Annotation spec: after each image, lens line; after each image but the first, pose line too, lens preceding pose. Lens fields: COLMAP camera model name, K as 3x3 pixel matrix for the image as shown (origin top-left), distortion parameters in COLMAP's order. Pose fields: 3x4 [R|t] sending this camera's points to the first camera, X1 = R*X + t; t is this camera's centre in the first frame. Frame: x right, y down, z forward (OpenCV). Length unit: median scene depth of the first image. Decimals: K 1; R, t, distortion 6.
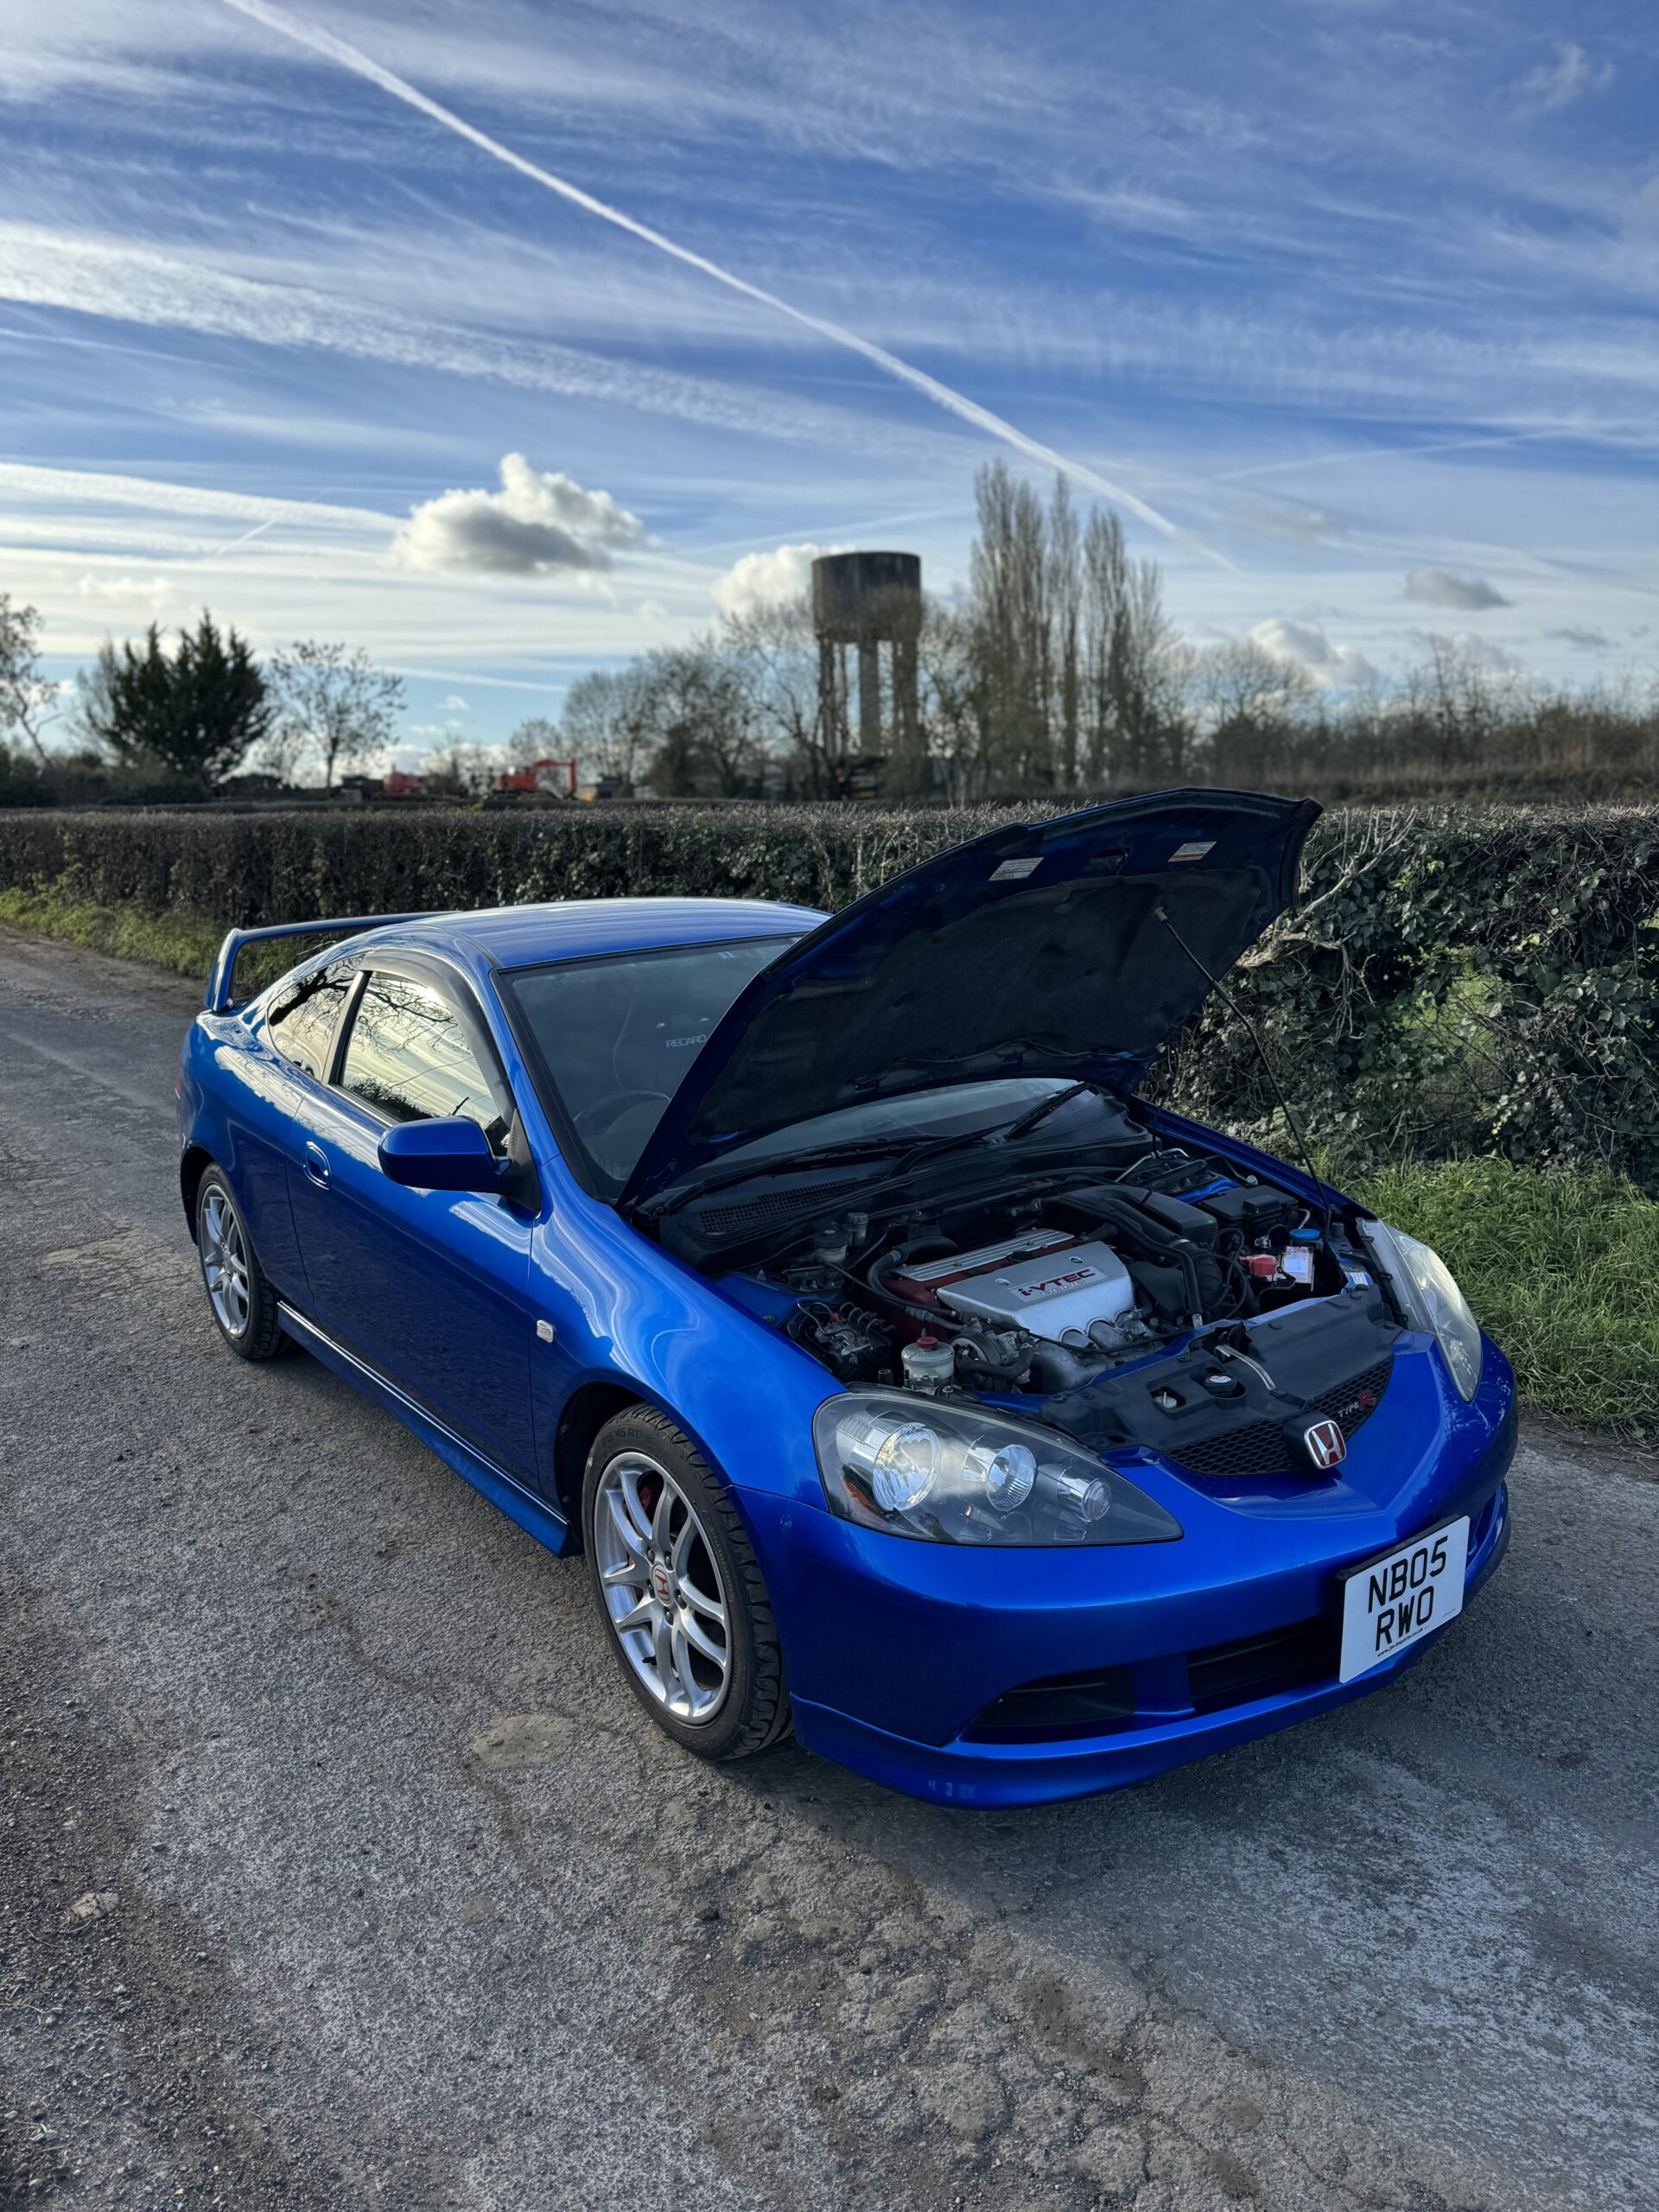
lens RADIAL K [[1553.5, 0, 836.8], [0, 1553.5, 1113.3], [0, 0, 1]] dist [0.049940, -0.054765]
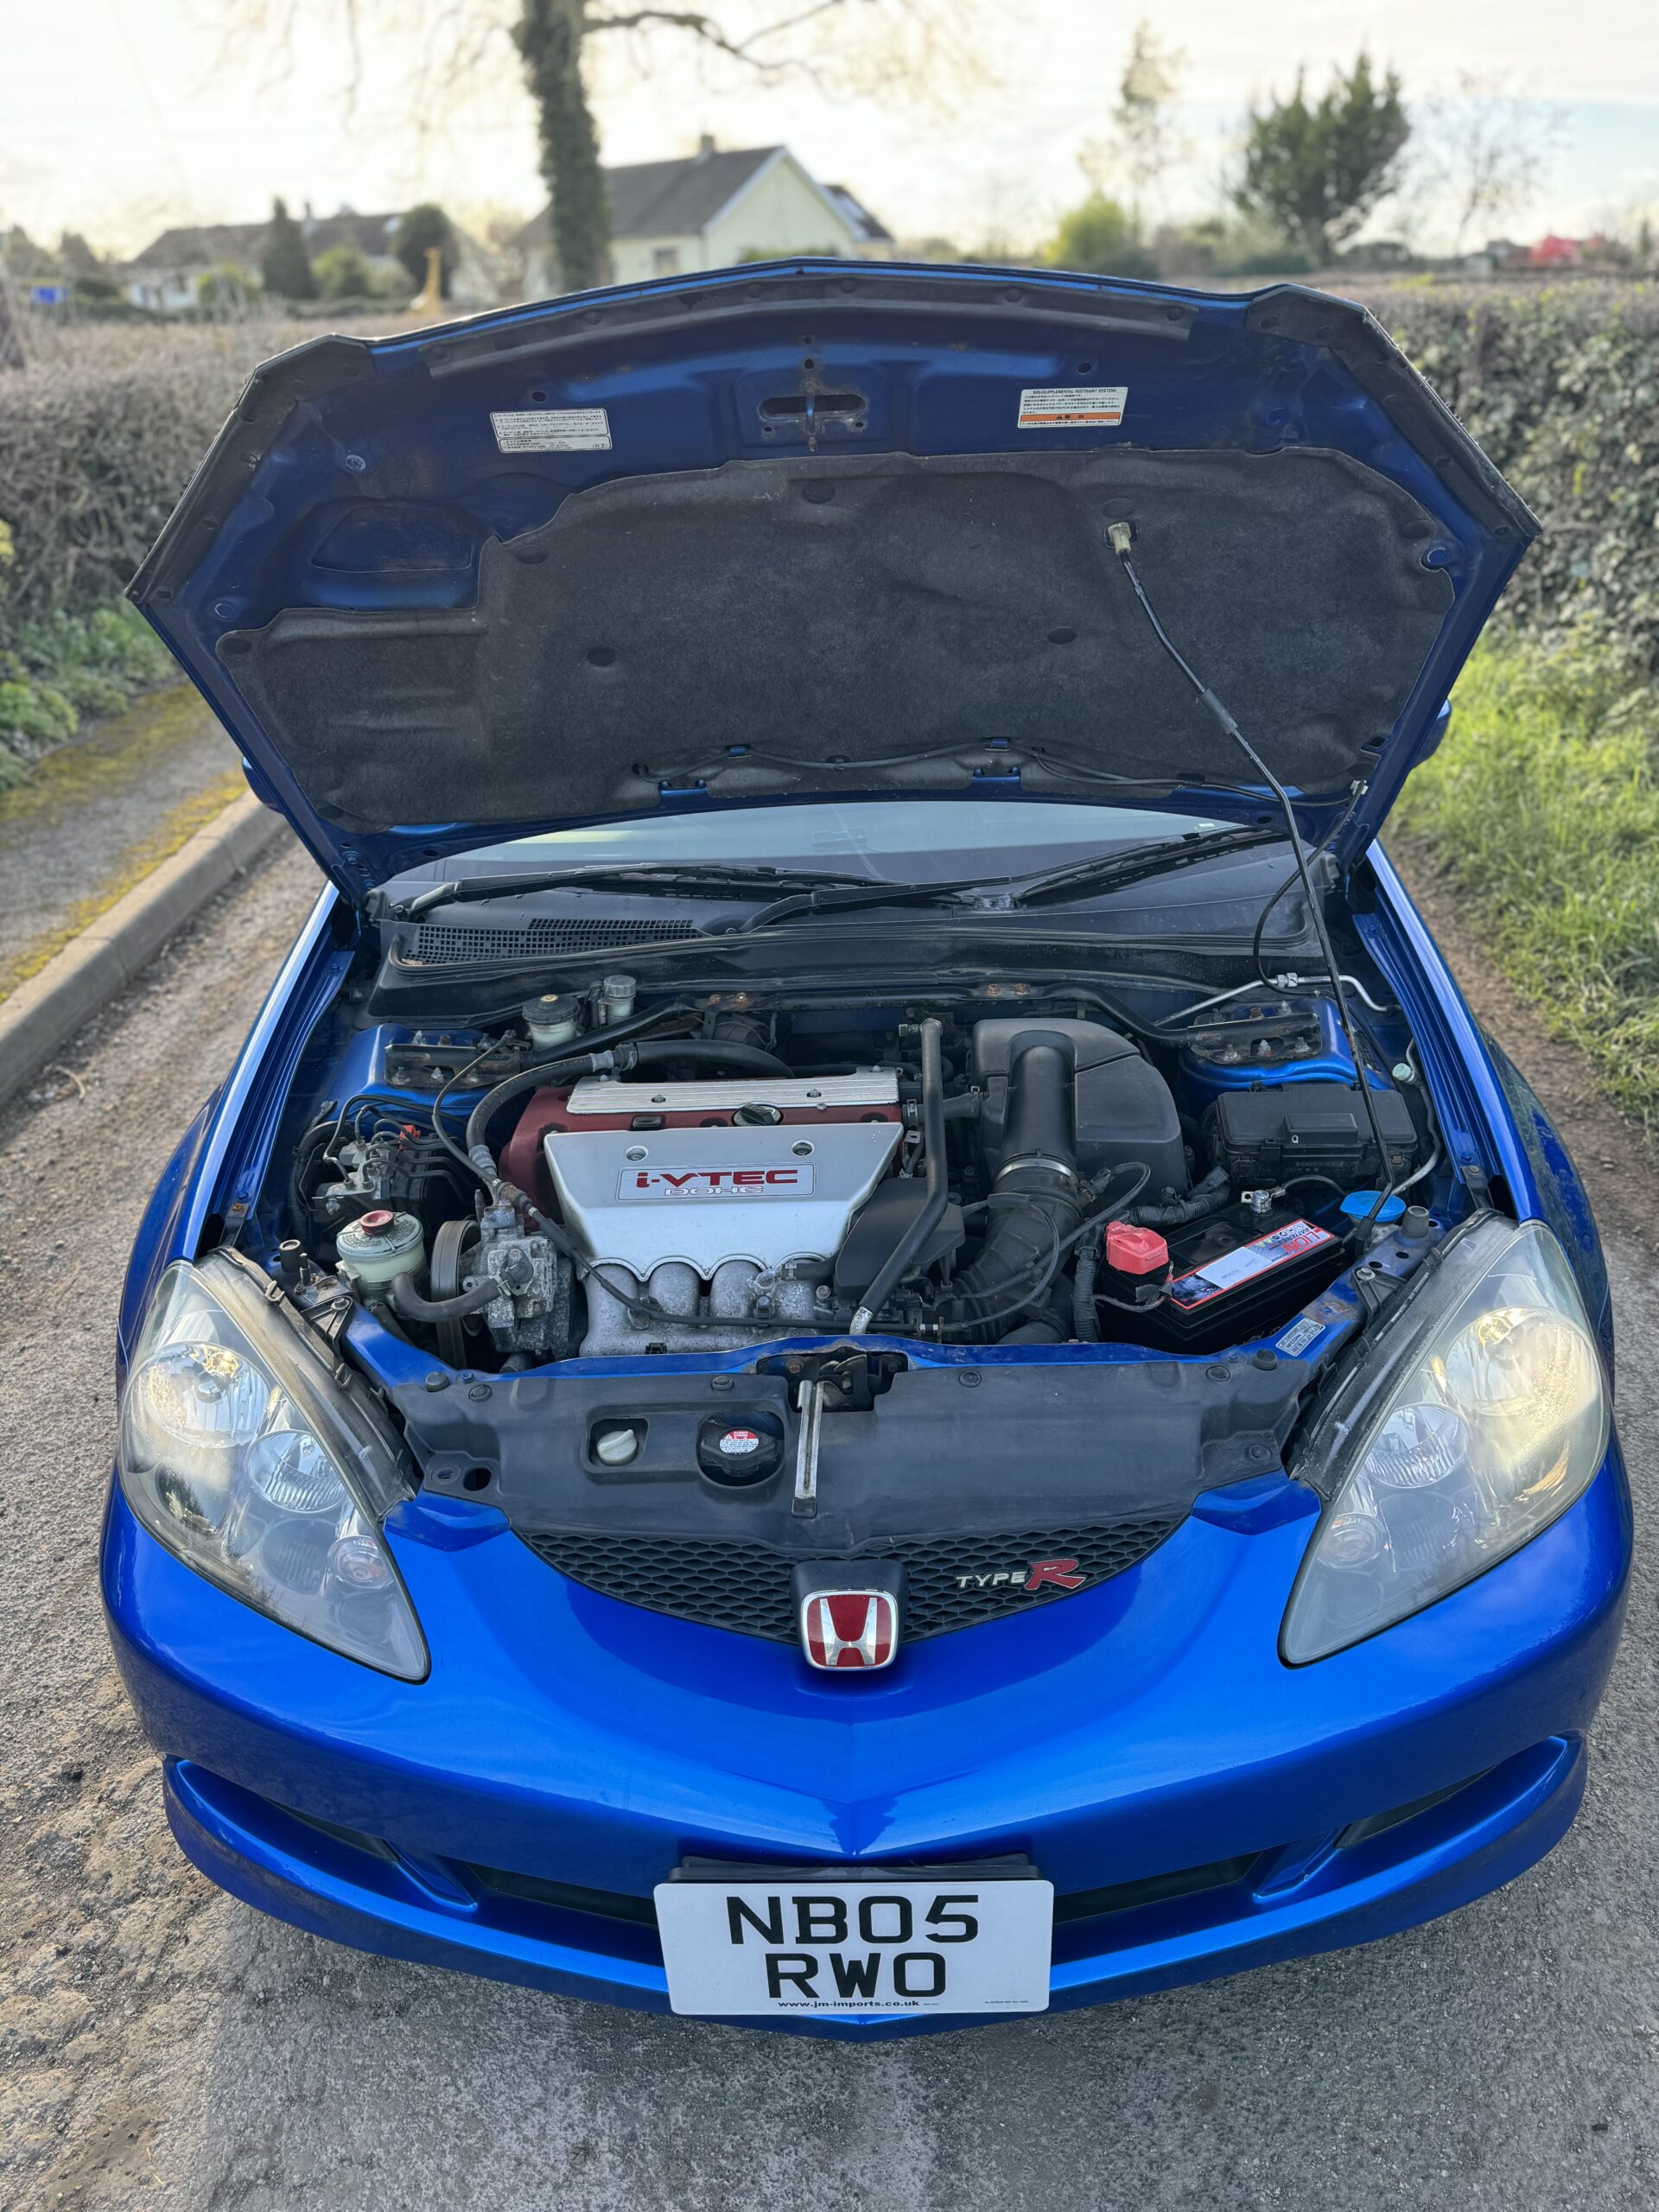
lens RADIAL K [[1553.5, 0, 812.6], [0, 1553.5, 1121.1], [0, 0, 1]] dist [0.049940, -0.054765]
pose [[0.783676, 0.286881, -0.550955, 0.424033], [-0.112485, 0.937840, 0.328333, -0.097624], [0.610901, -0.195333, 0.767232, 0.476526]]
